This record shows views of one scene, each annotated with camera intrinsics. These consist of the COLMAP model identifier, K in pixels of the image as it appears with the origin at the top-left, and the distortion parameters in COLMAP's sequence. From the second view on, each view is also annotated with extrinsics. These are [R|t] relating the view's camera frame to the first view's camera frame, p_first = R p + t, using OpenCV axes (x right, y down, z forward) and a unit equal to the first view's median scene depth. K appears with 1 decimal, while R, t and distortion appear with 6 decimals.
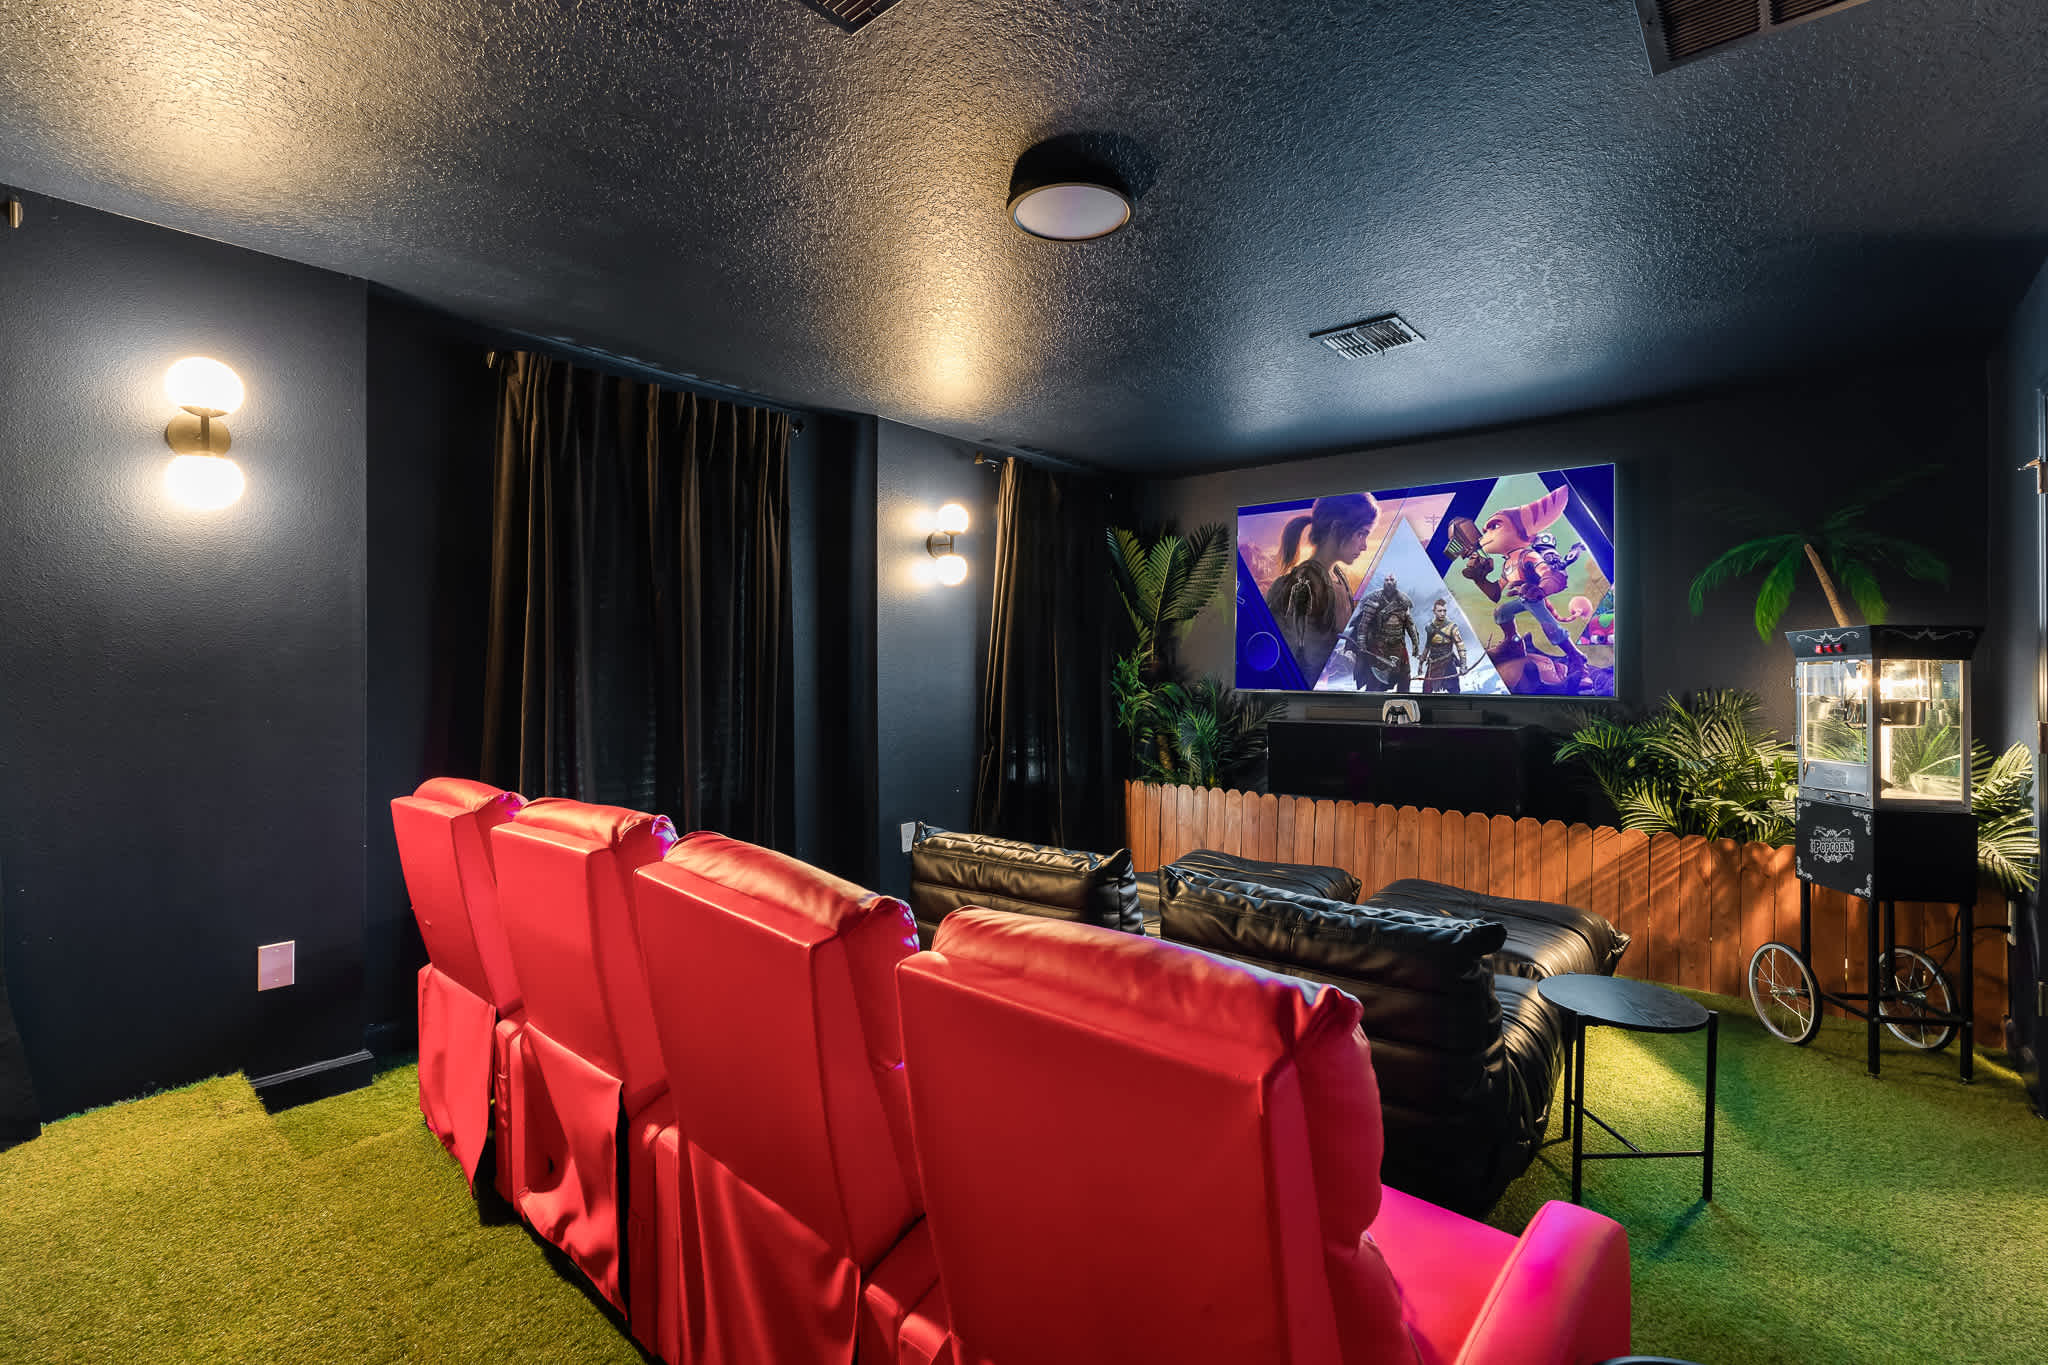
lens RADIAL K [[929.6, 0, 1030.2], [0, 929.6, 681.7], [0, 0, 1]] dist [0.003238, -0.000209]
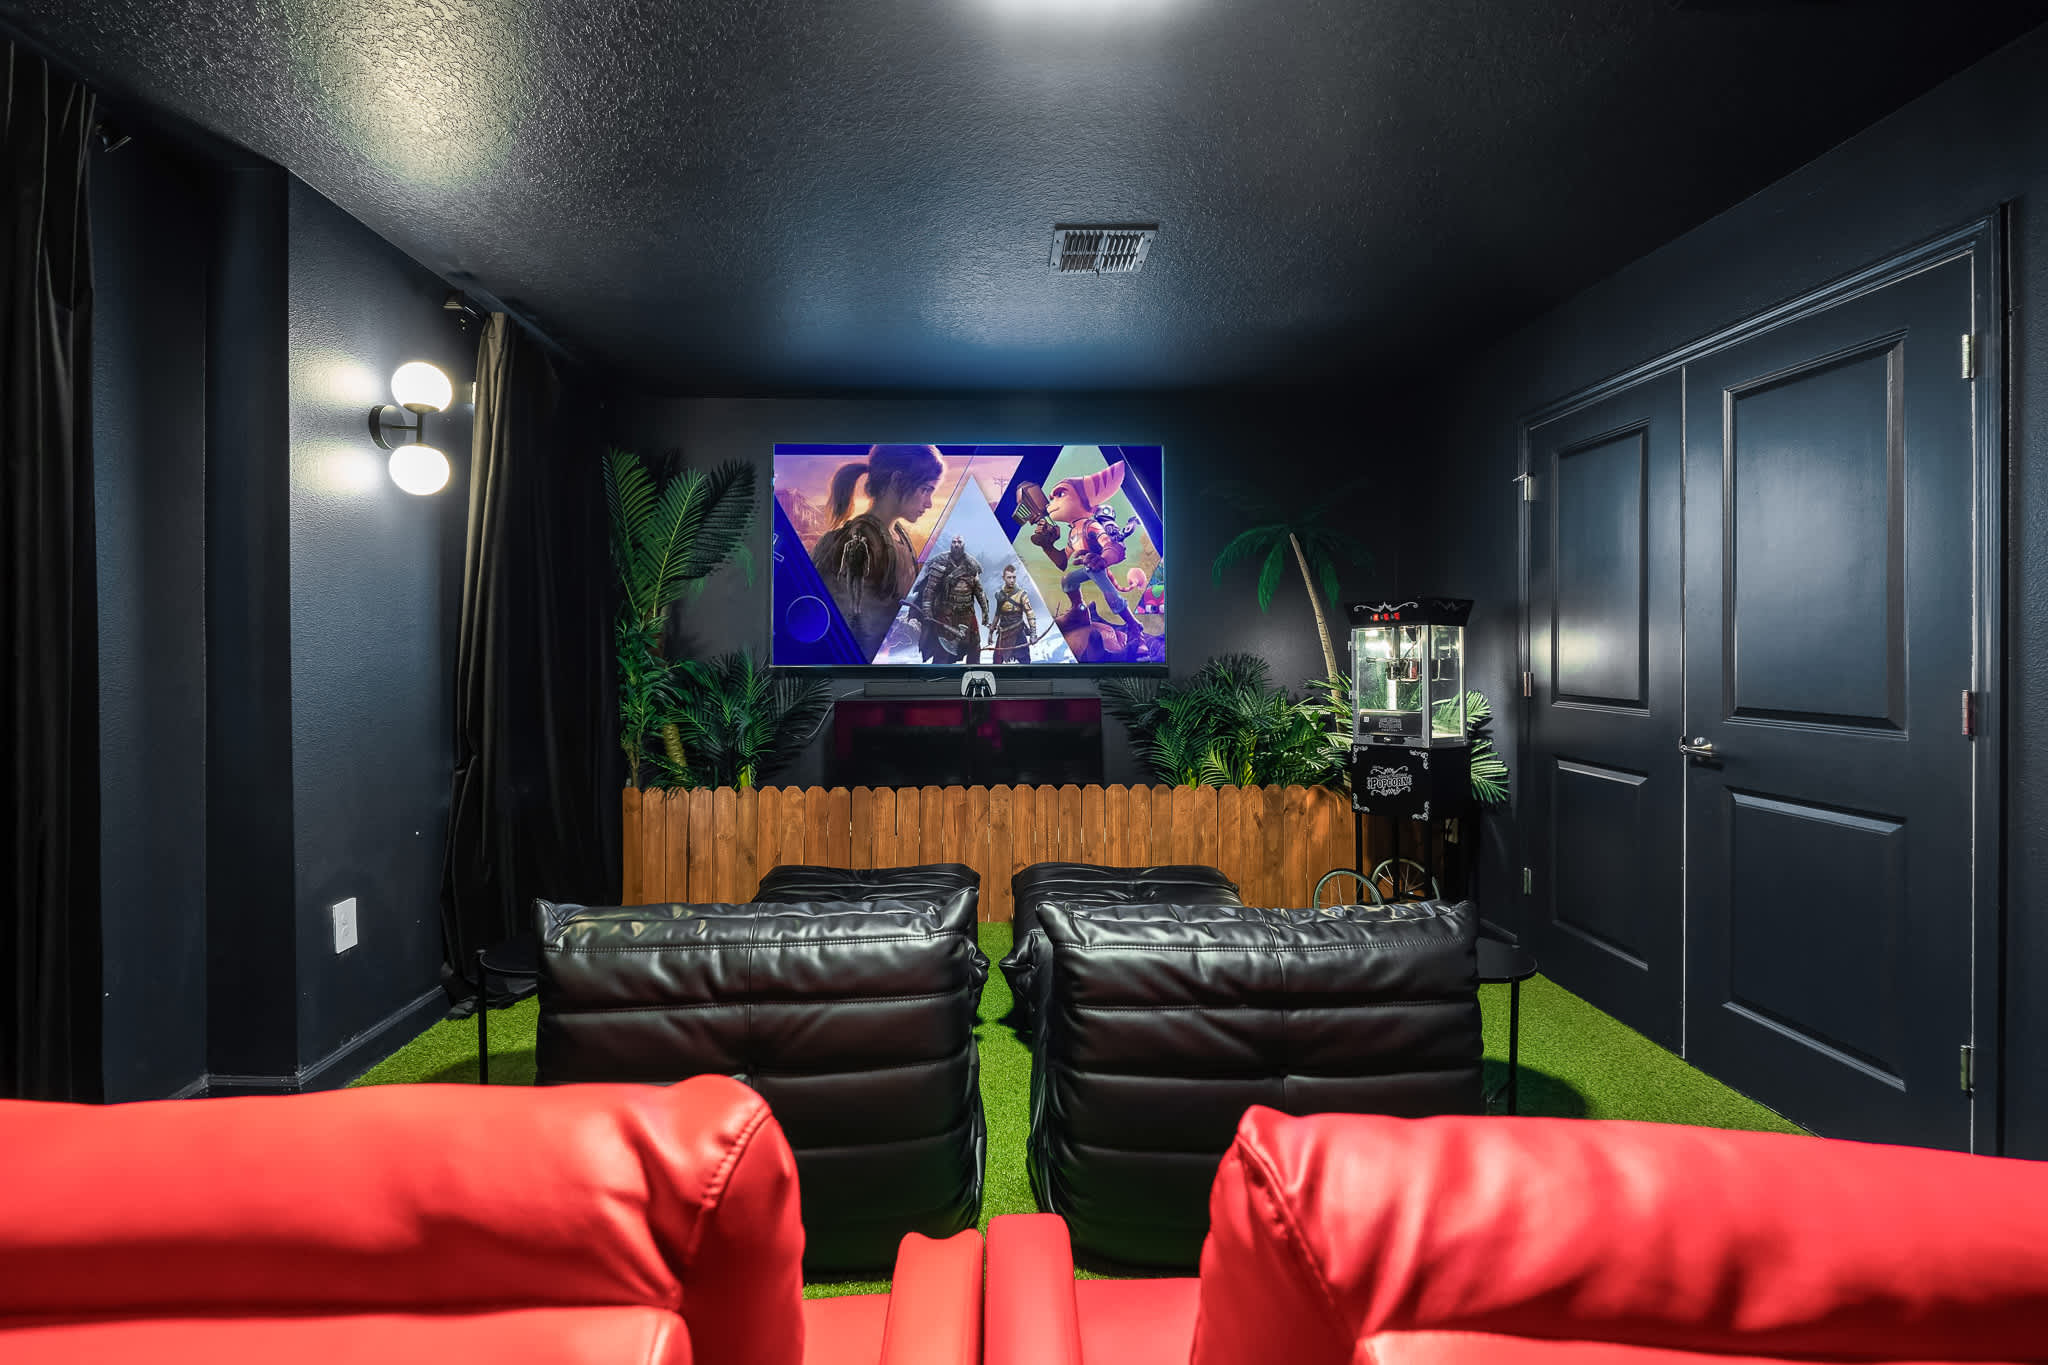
lens RADIAL K [[929.6, 0, 1012.6], [0, 929.6, 664.2], [0, 0, 1]] dist [0.003238, -0.000209]
pose [[0.753935, -0.014520, 0.656788, -0.188527], [0.015887, 0.999866, 0.003869, 0.009414], [-0.656757, 0.007518, 0.754065, 0.280065]]
